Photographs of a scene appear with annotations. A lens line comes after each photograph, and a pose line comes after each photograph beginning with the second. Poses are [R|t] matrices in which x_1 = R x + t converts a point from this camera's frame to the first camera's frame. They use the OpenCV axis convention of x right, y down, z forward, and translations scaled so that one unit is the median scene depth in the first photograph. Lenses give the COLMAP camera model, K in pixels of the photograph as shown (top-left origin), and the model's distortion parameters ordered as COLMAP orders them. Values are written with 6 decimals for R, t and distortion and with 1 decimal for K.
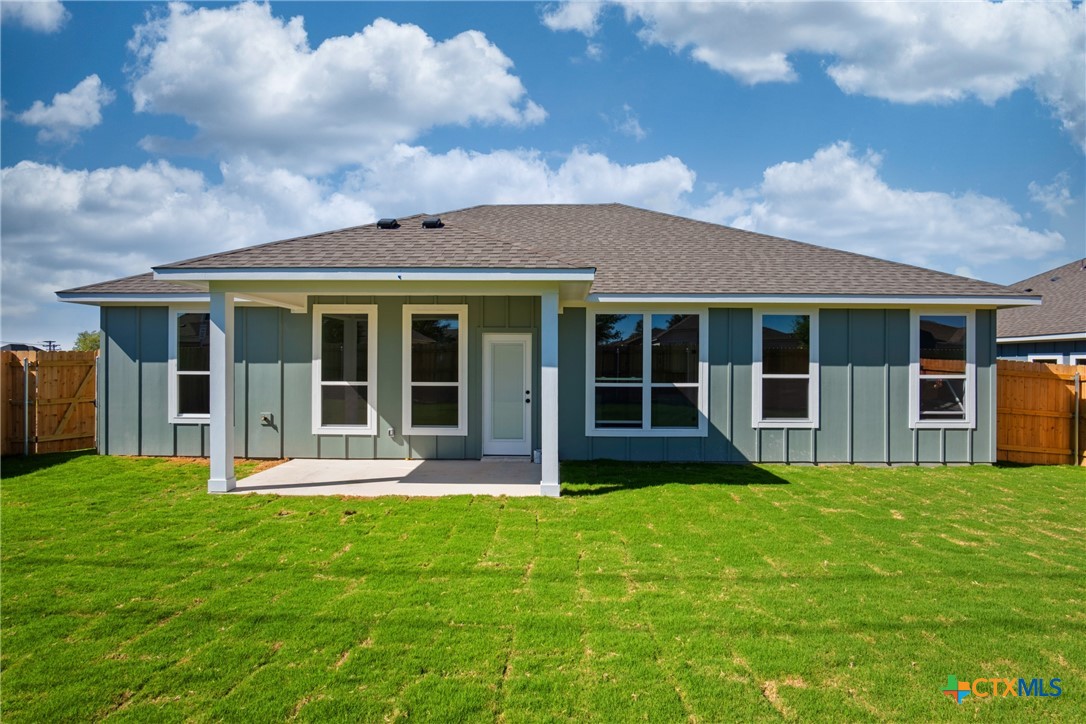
lens RADIAL K [[579.4, 0, 543.2], [0, 579.4, 360.2], [0, 0, 1]] dist [-0.000974, 0.000029]
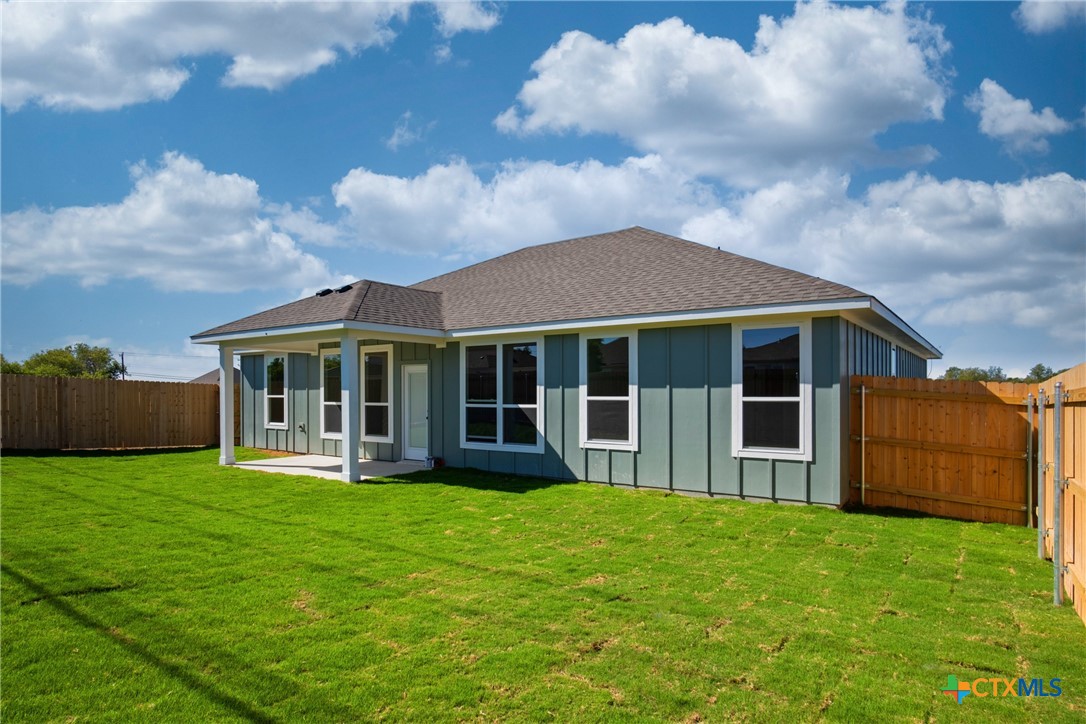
lens RADIAL K [[653.5, 0, 540.4], [0, 653.5, 396.4], [0, 0, 1]] dist [0.035708, 0.000140]
pose [[0.800178, -0.001859, -0.599760, 1.019524], [0.013338, 0.999803, 0.014697, 0.005609], [0.599615, -0.019760, 0.800045, 0.012478]]
